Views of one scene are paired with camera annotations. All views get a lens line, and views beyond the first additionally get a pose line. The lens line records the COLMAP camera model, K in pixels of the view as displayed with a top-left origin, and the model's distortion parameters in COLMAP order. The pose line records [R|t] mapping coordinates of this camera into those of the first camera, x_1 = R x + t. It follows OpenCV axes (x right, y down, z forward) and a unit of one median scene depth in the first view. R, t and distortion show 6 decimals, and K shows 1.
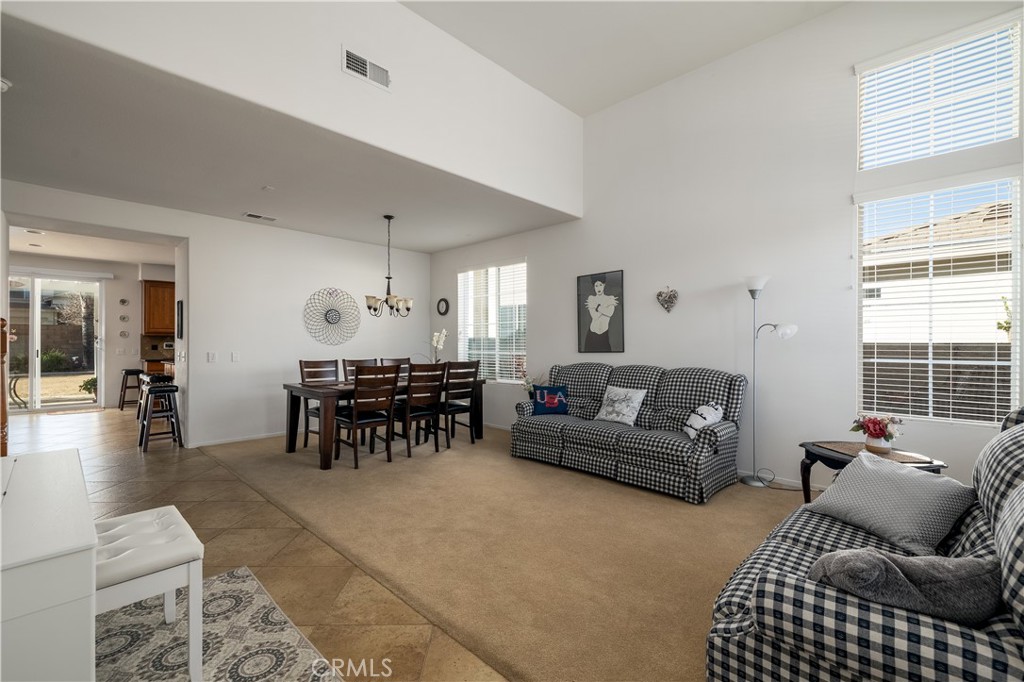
lens RADIAL K [[439.0, 0, 510.8], [0, 439.0, 349.2], [0, 0, 1]] dist [-0.000701, 0.000196]
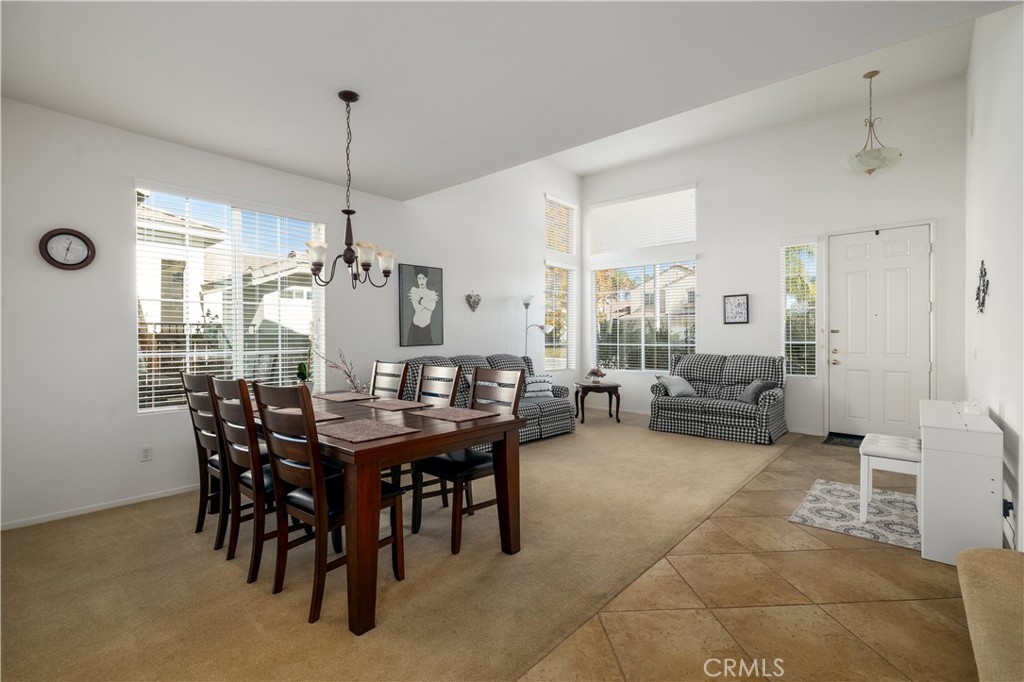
lens RADIAL K [[469.9, 0, 512.3], [0, 469.9, 338.6], [0, 0, 1]] dist [-0.000384, -0.000169]
pose [[-0.052464, -0.004531, 0.998613, -0.883376], [0.016154, 0.999855, 0.005385, -0.011733], [-0.998492, 0.016414, -0.052384, 0.867701]]
